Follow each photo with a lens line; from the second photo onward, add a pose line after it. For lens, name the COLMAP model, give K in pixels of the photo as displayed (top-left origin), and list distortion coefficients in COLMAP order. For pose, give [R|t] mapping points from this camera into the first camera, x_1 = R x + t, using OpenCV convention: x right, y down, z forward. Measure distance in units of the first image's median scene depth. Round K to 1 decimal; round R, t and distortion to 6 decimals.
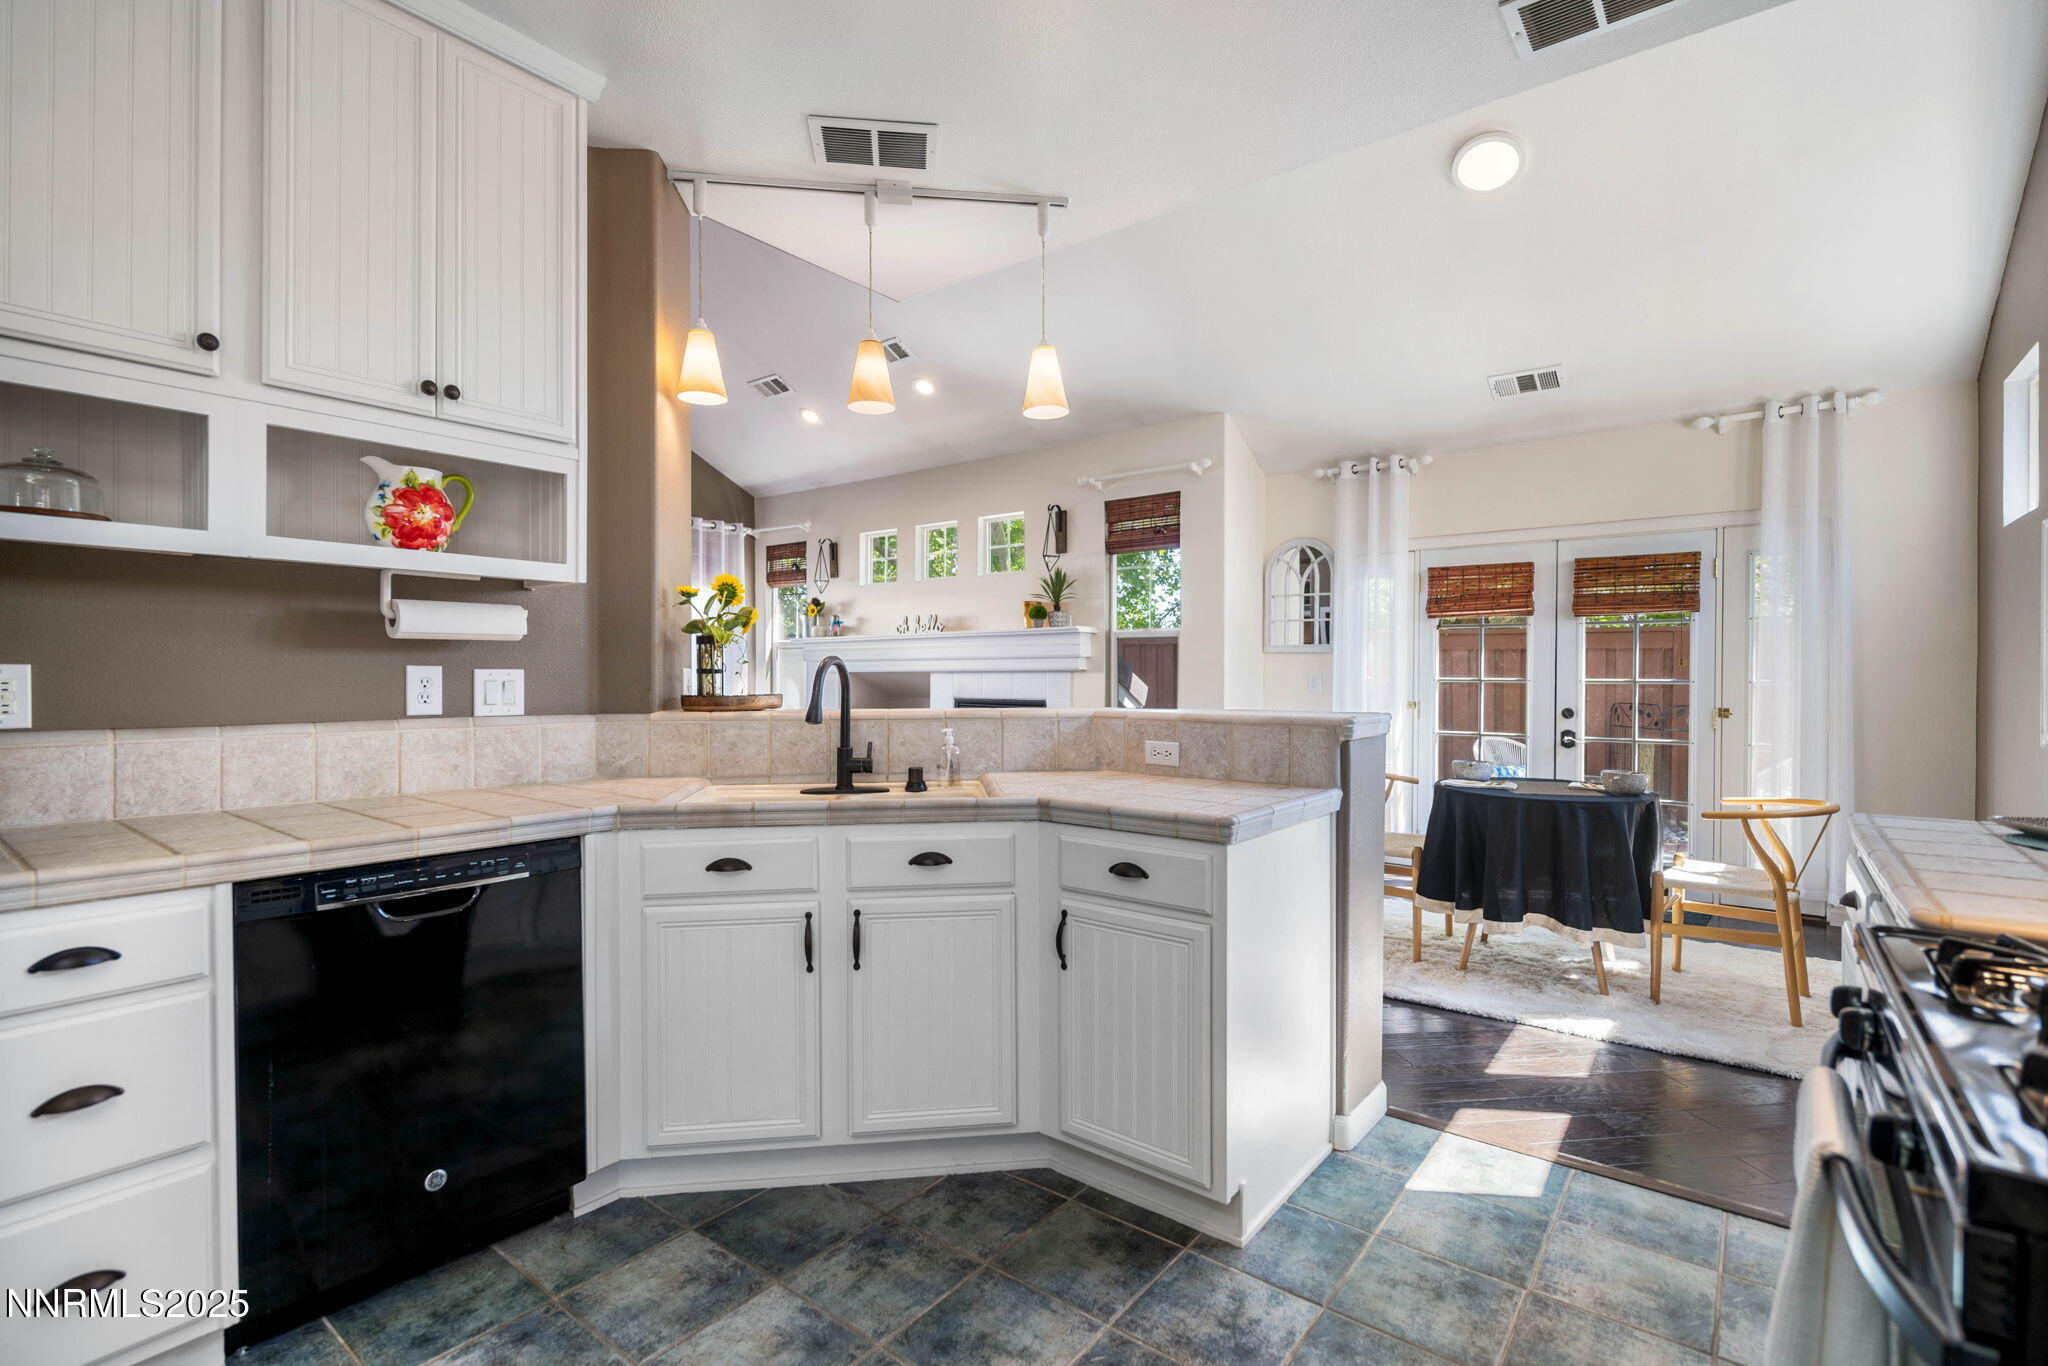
lens RADIAL K [[948.7, 0, 1024.0], [0, 948.7, 683.0], [0, 0, 1]] dist [0.000739, -0.000491]
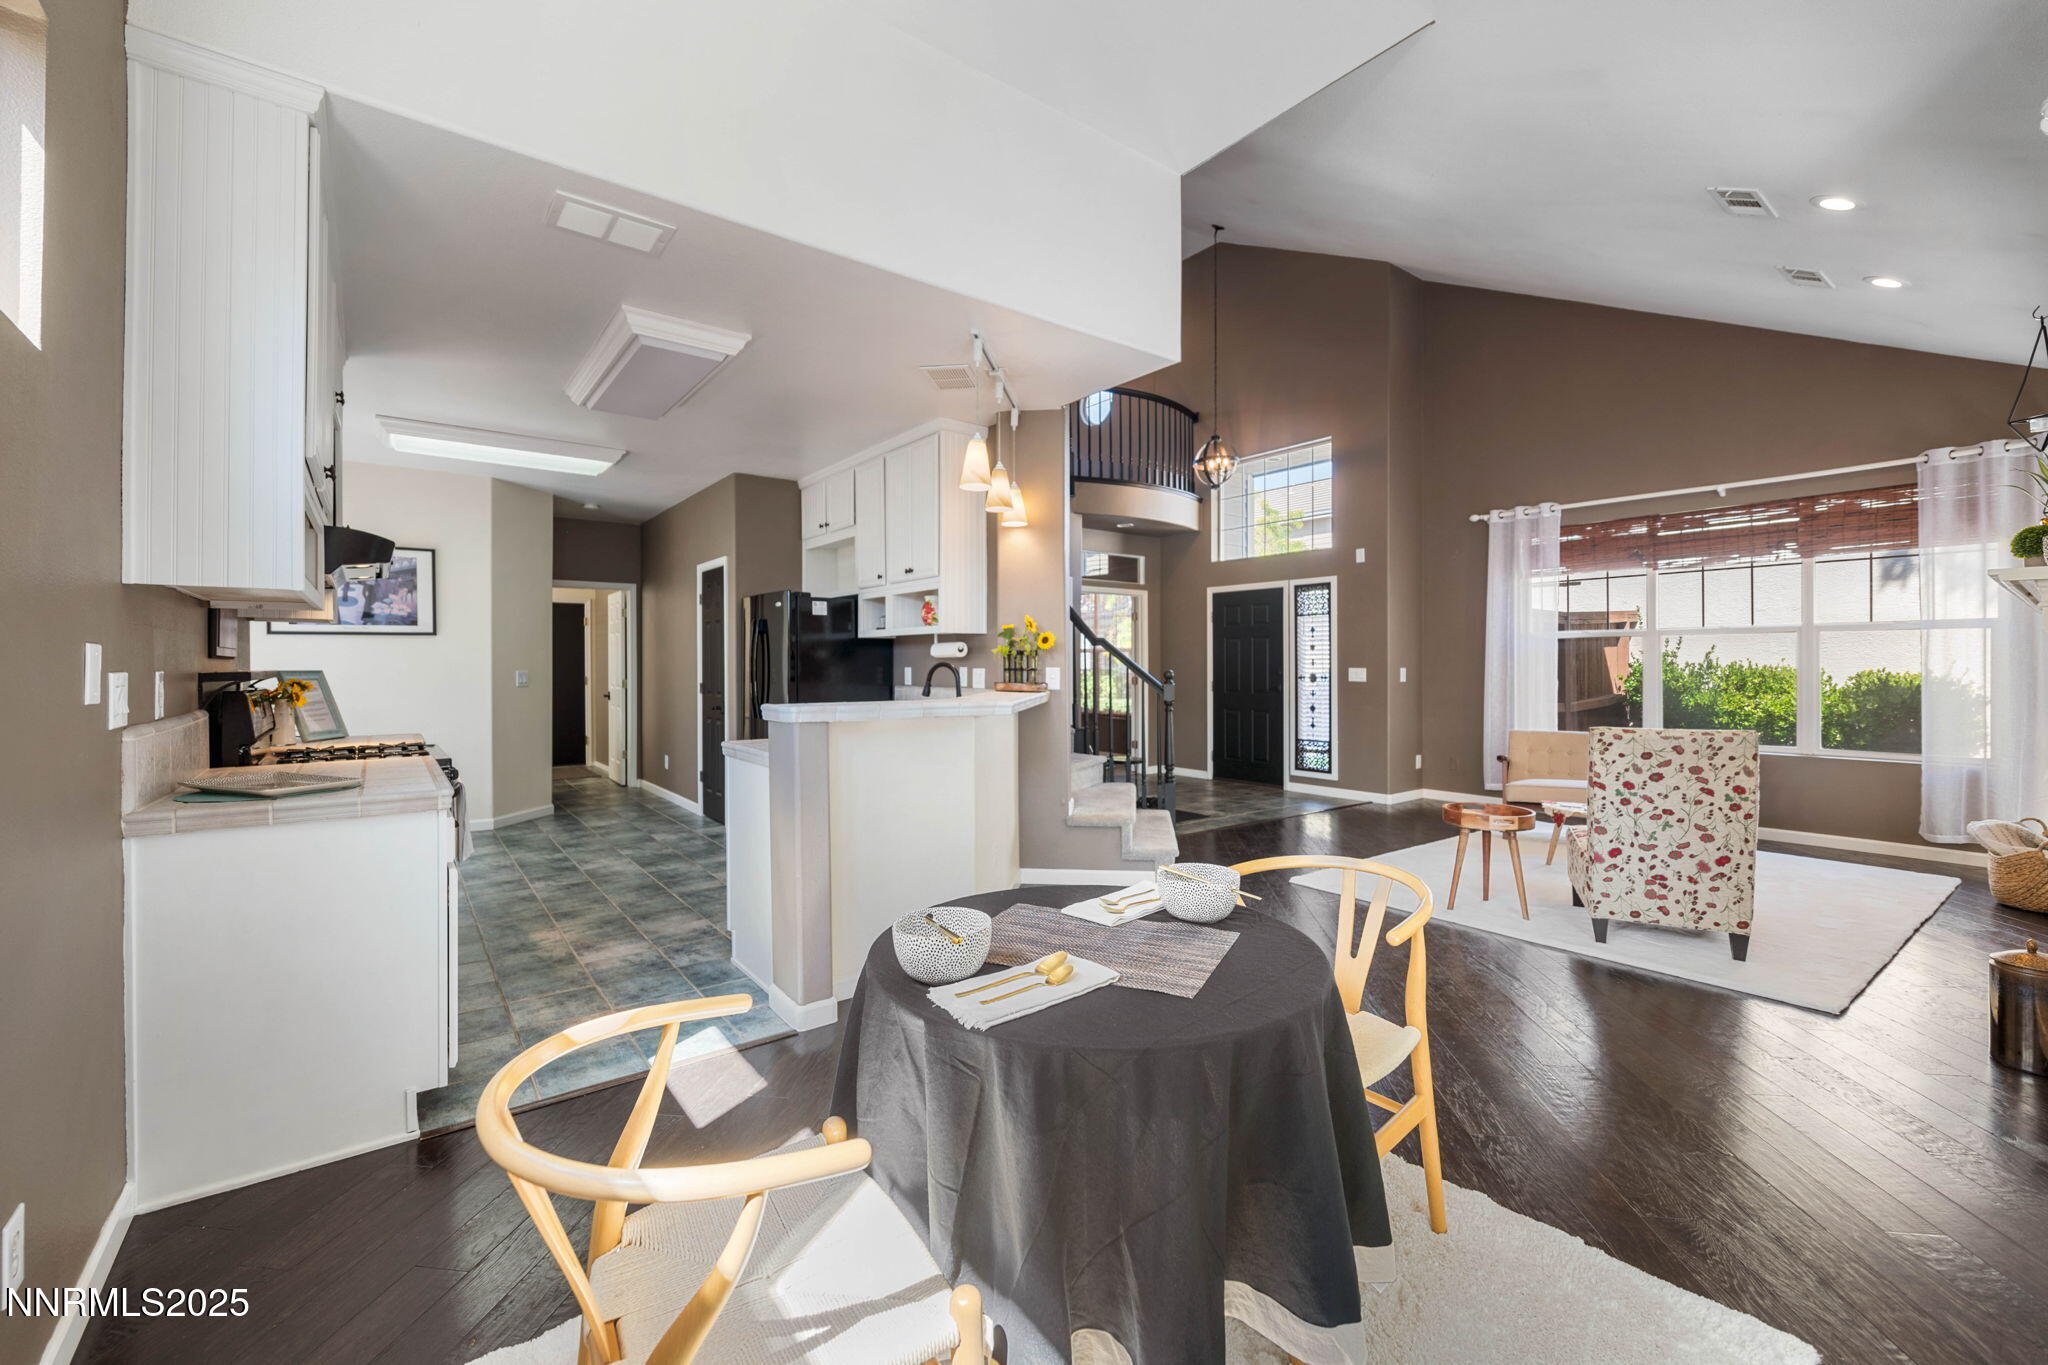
lens RADIAL K [[844.6, 0, 1032.8], [0, 844.6, 665.8], [0, 0, 1]] dist [0.000650, -0.000019]
pose [[-0.252429, -0.000946, -0.967615, 0.671517], [-0.007977, 0.999968, 0.001103, -0.011522], [0.967582, 0.007997, -0.252429, 0.773294]]
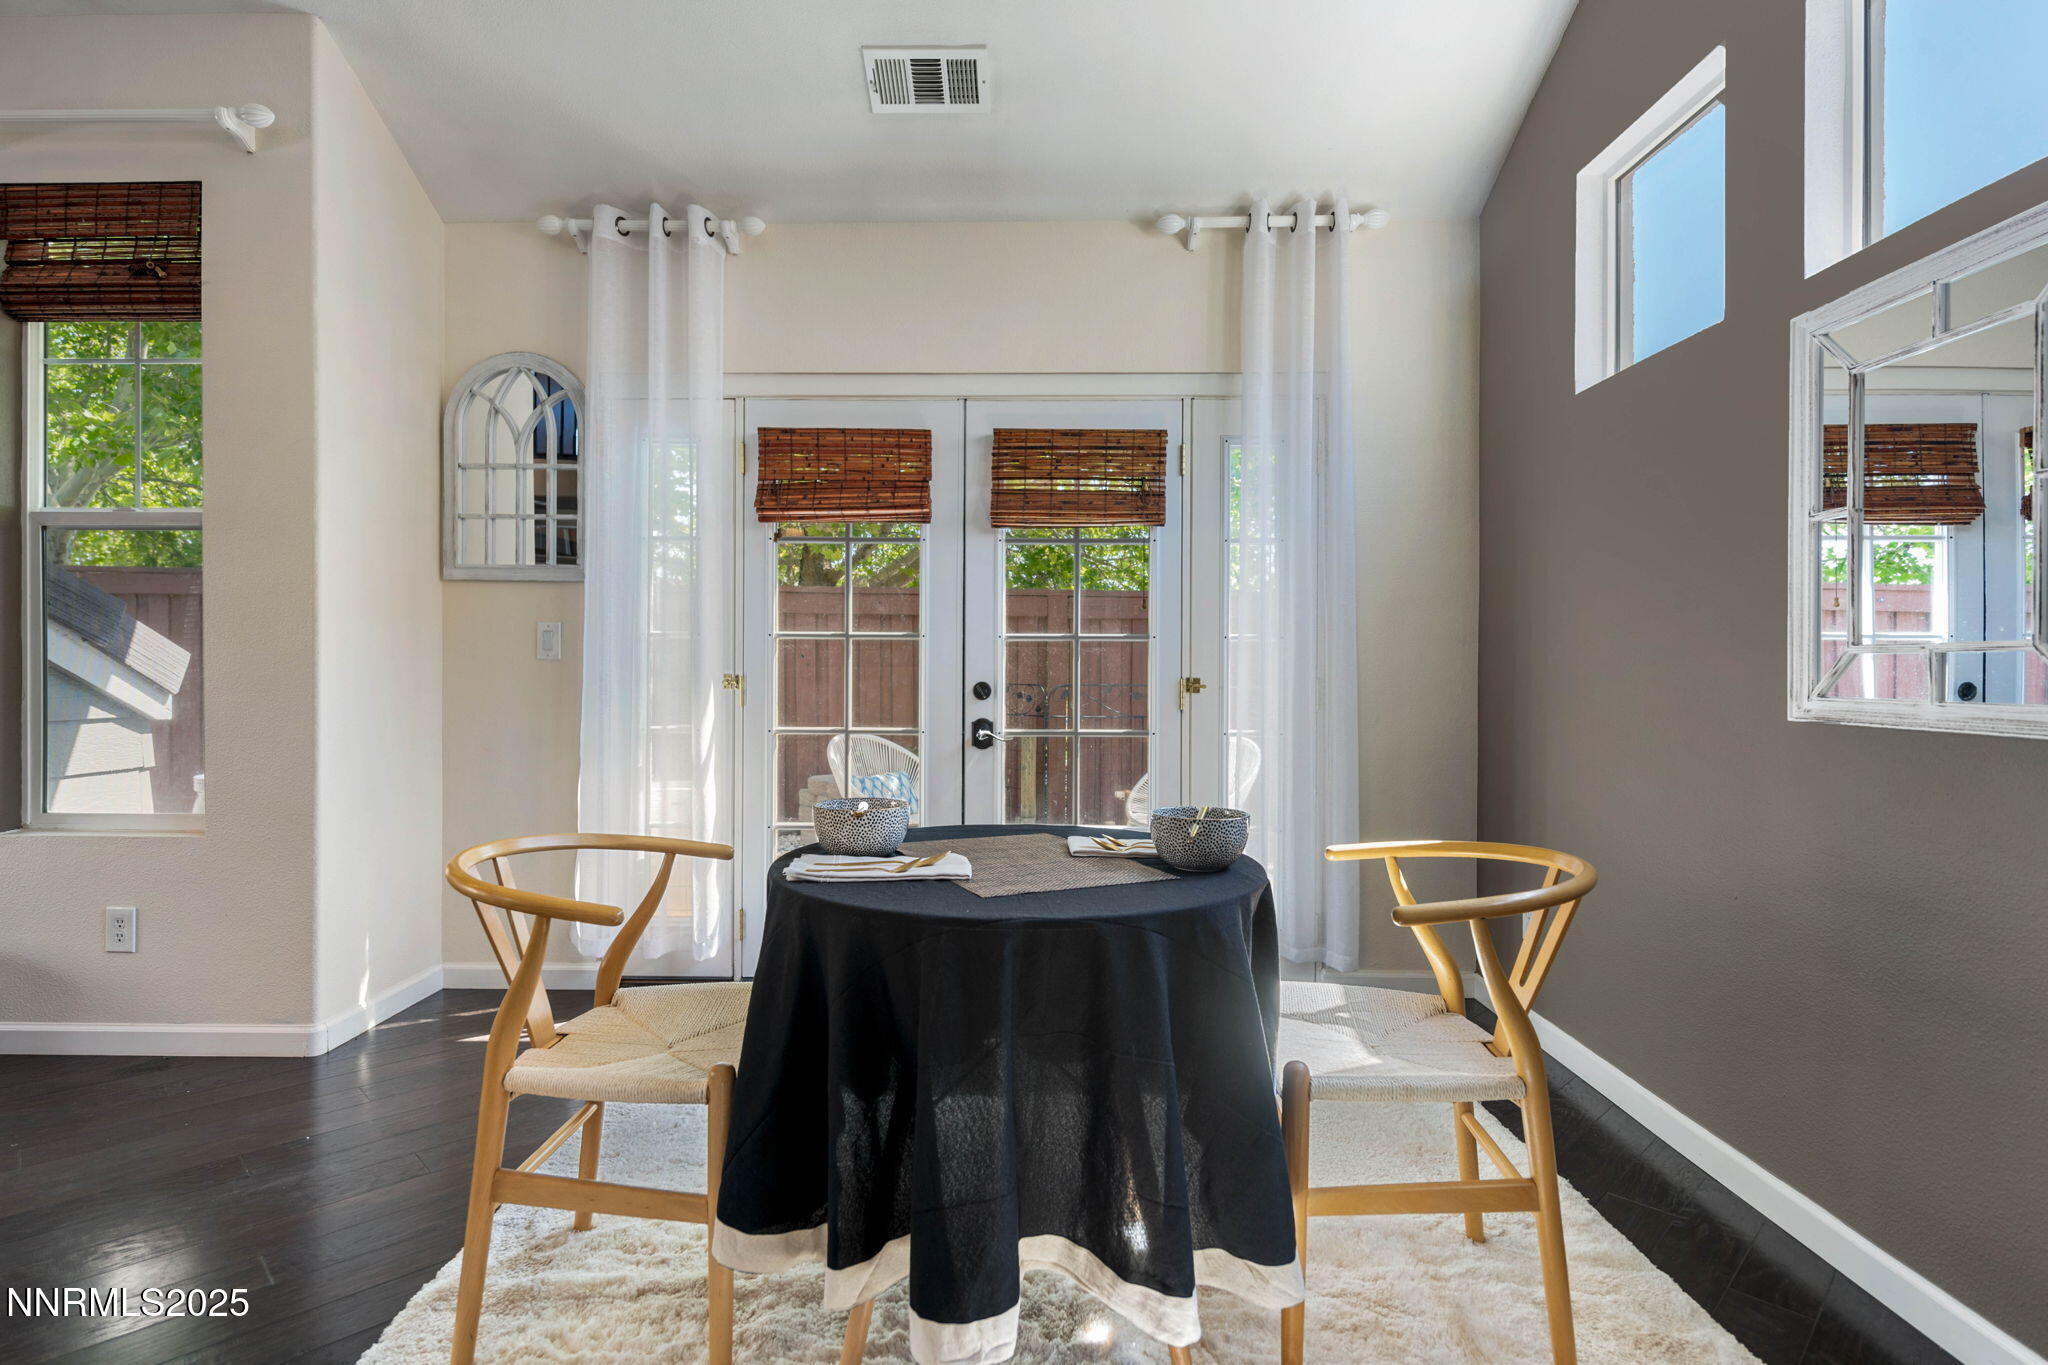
lens RADIAL K [[1033.1, 0, 1027.1], [0, 1033.1, 676.6], [0, 0, 1]] dist [0.003064, -0.000127]
pose [[0.795896, -0.002444, 0.605428, 0.203312], [0.004435, 0.999989, -0.001794, 0.024335], [-0.605417, 0.004112, 0.795898, 0.466636]]
